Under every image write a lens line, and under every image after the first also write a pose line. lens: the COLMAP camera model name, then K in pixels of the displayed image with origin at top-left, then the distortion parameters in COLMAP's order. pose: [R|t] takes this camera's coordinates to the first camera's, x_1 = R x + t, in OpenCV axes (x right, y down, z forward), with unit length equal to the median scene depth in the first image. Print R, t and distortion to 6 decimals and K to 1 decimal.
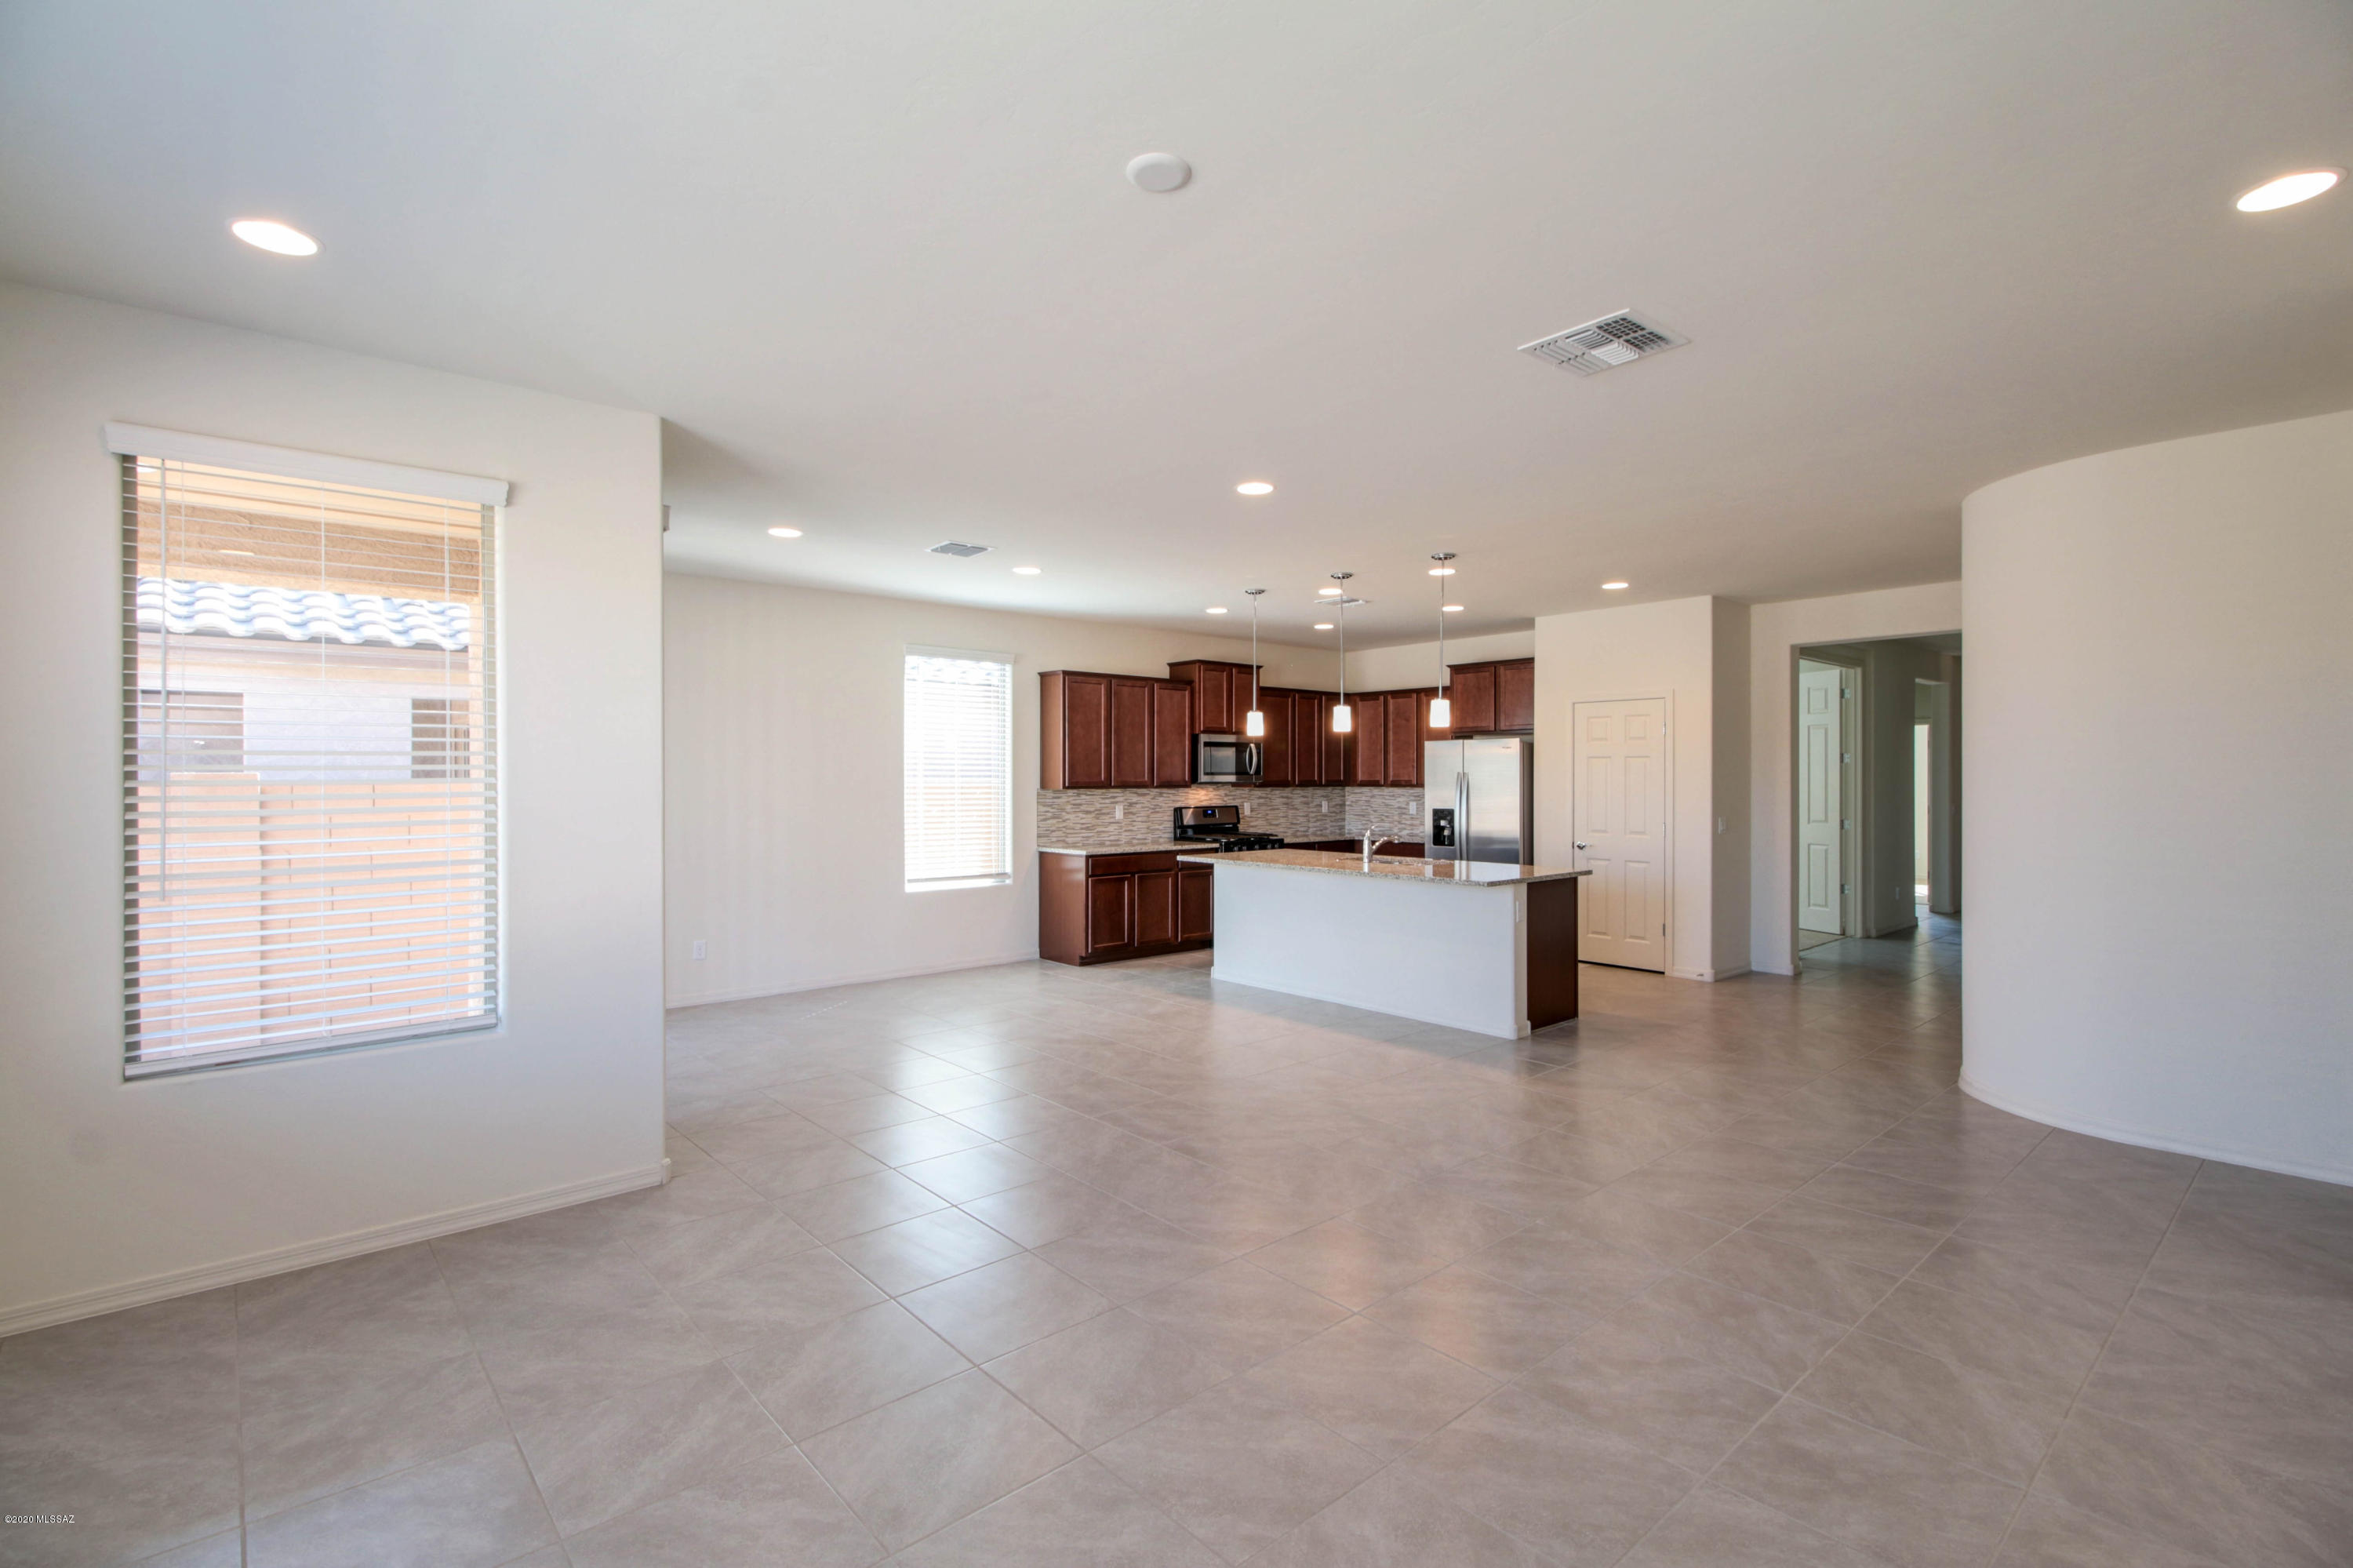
lens RADIAL K [[1075.8, 0, 1238.7], [0, 1075.8, 786.6], [0, 0, 1]] dist [-0.000450, -0.000158]
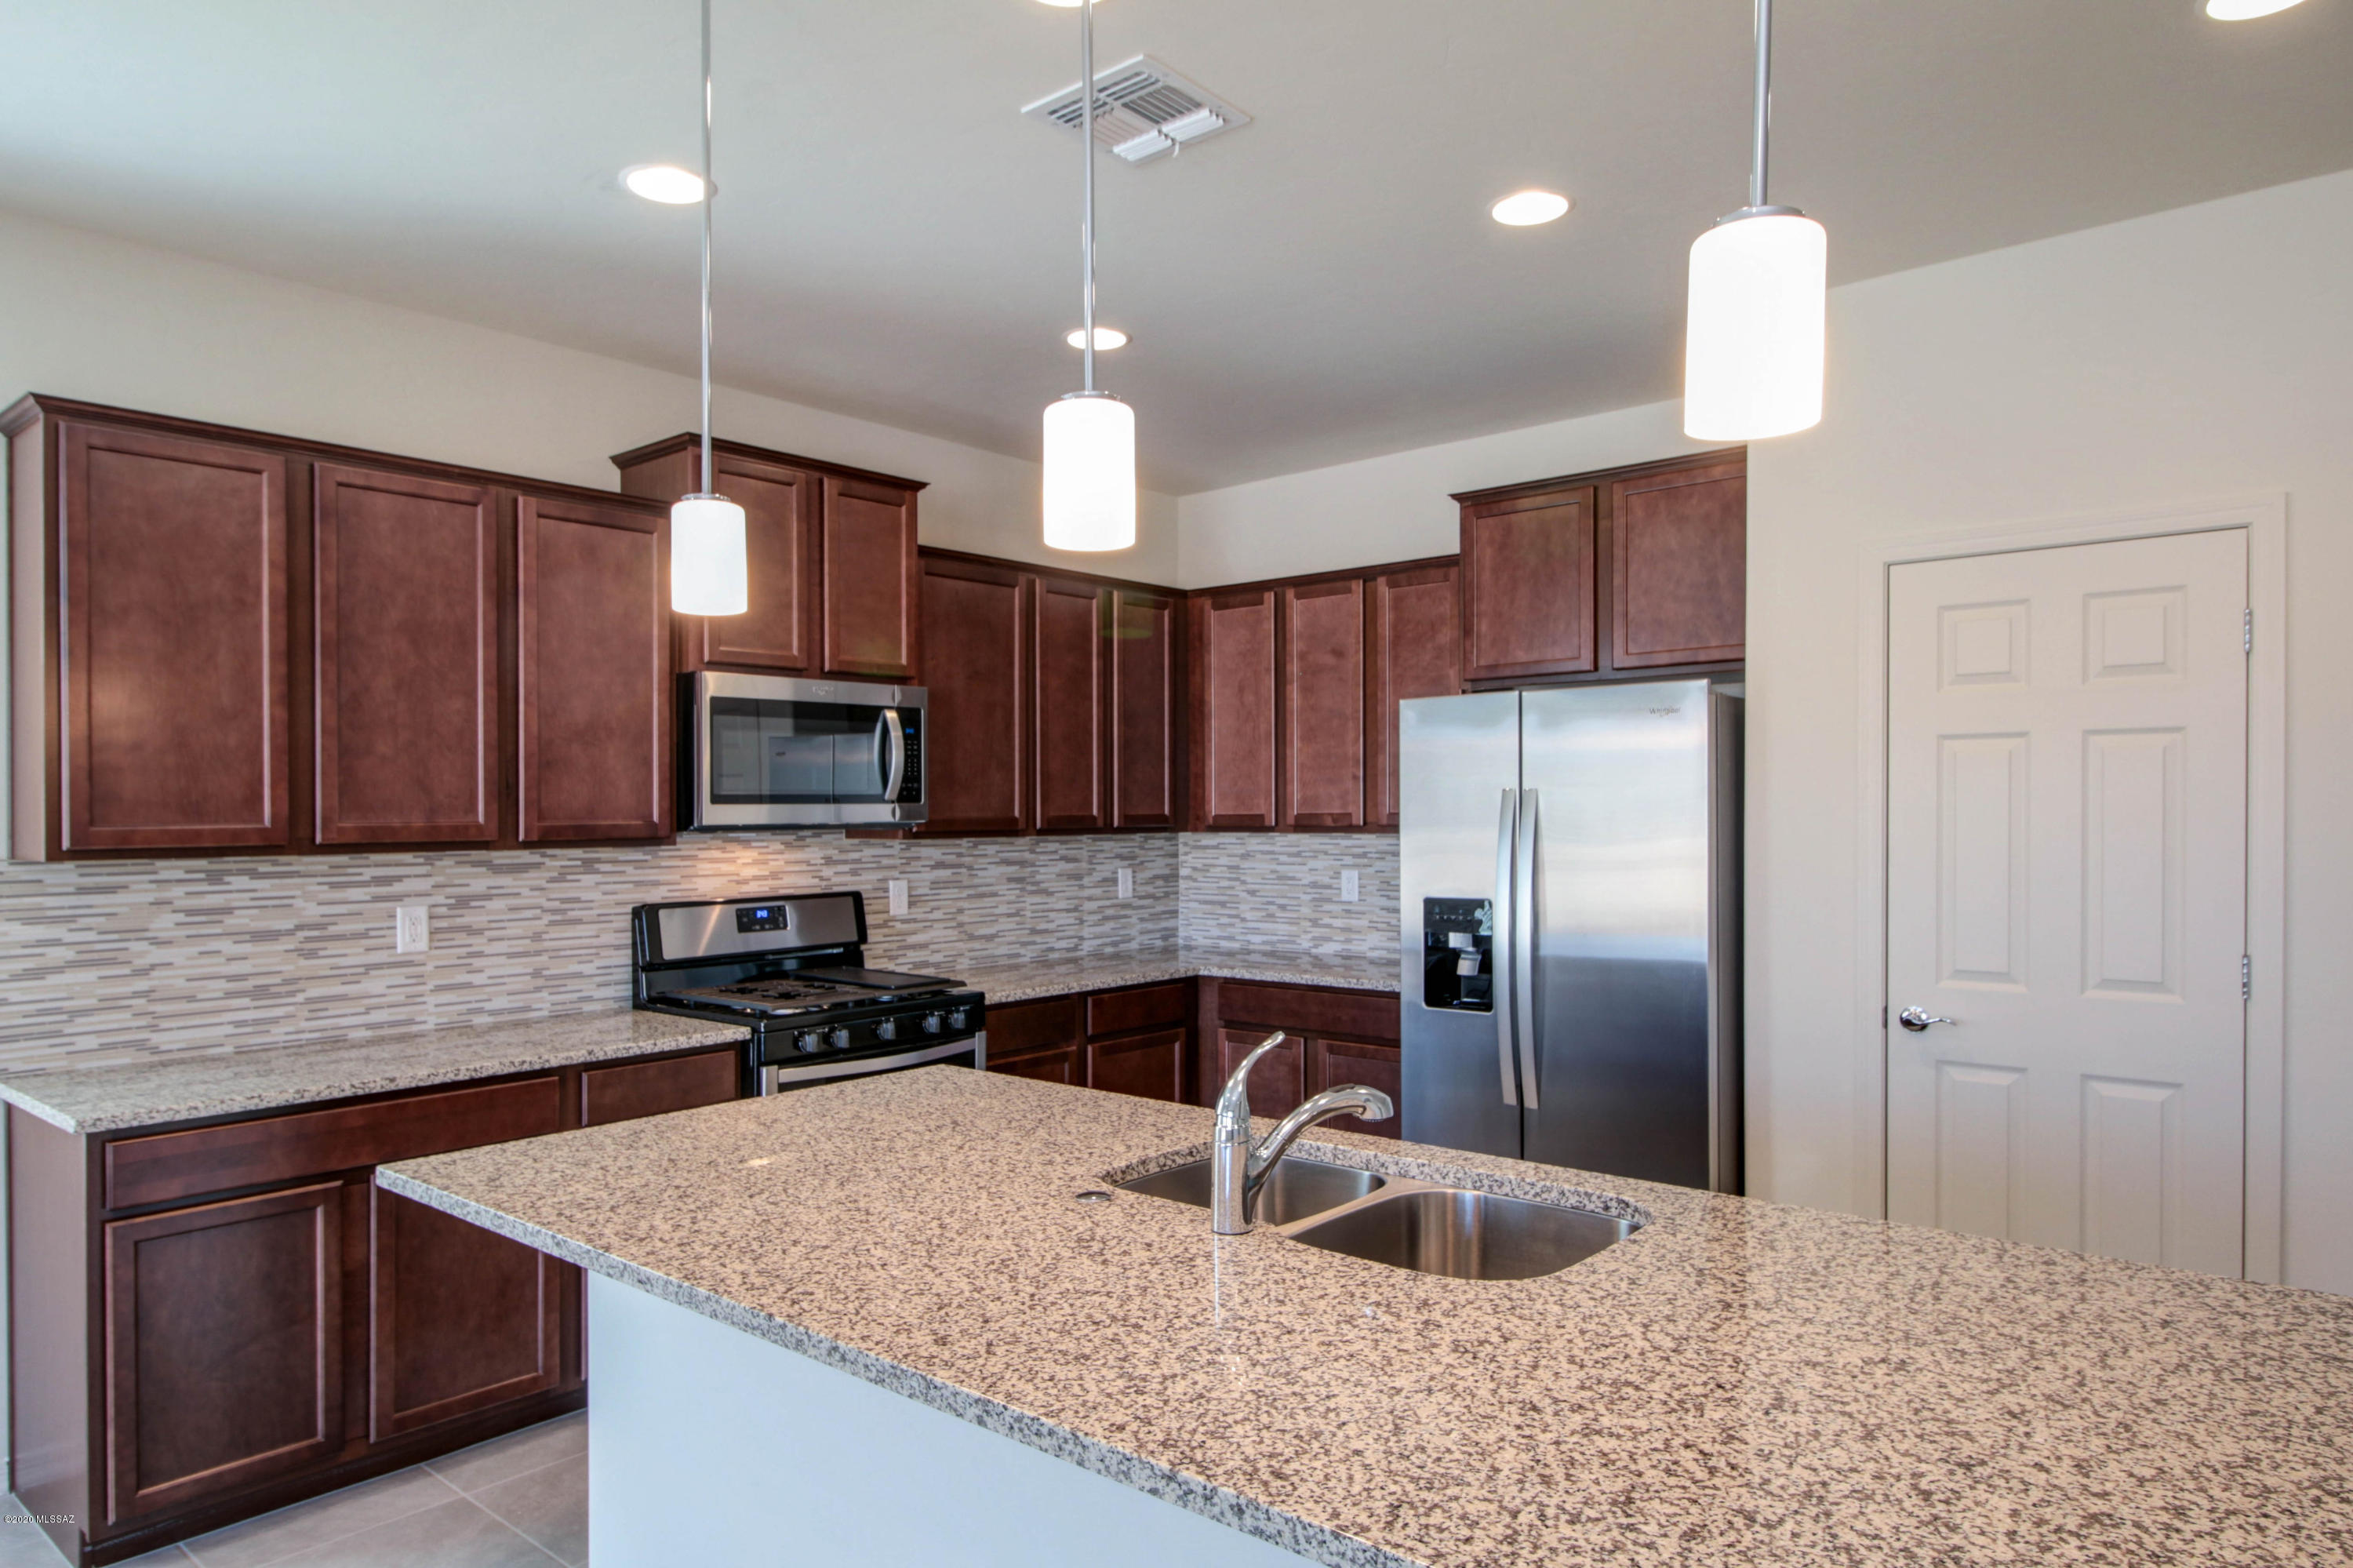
lens RADIAL K [[1454.7, 0, 1214.6], [0, 1454.7, 824.1], [0, 0, 1]] dist [0.005298, -0.000088]
pose [[0.994367, -0.005863, 0.105832, 0.064774], [0.005311, 0.999971, 0.005495, -0.006199], [-0.105861, -0.004902, 0.994369, 0.541088]]
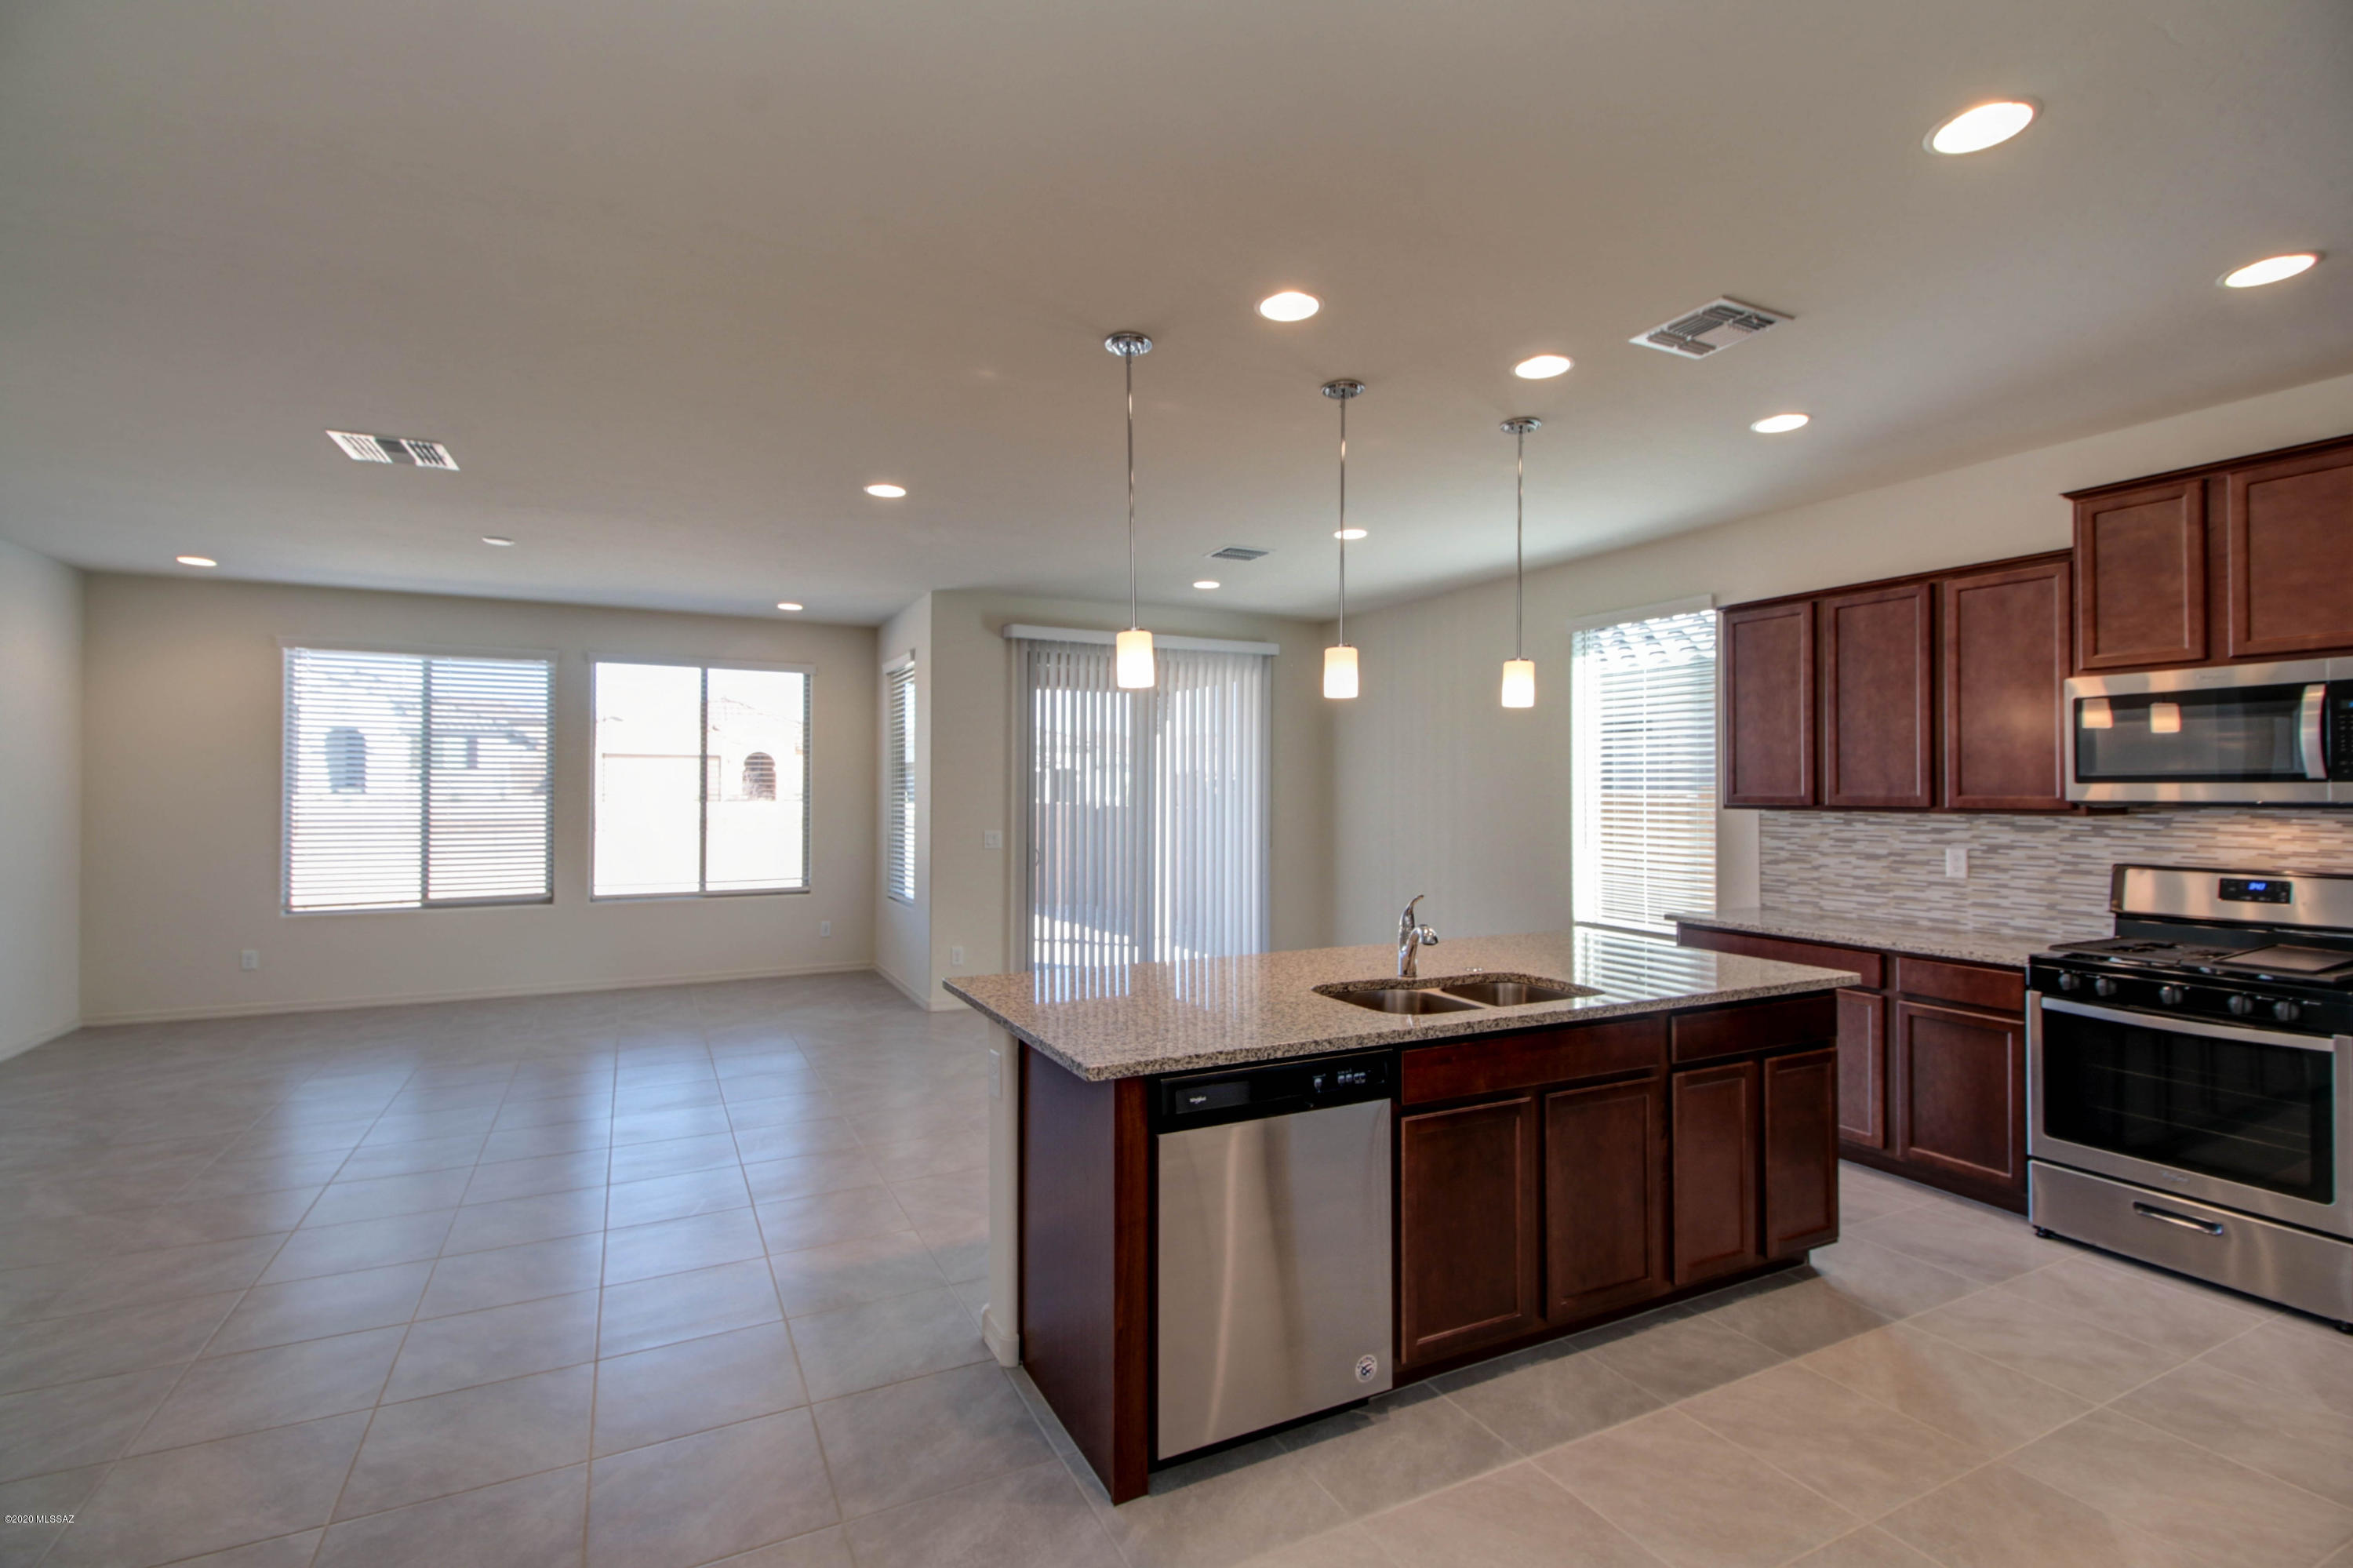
lens RADIAL K [[1075.8, 0, 1176.1], [0, 1075.8, 771.8], [0, 0, 1]] dist [-0.000450, -0.000158]
pose [[-0.298602, -0.015734, -0.954248, 0.416743], [-0.007704, 0.999871, -0.014076, -0.006631], [0.954347, 0.003149, -0.298684, 0.768874]]
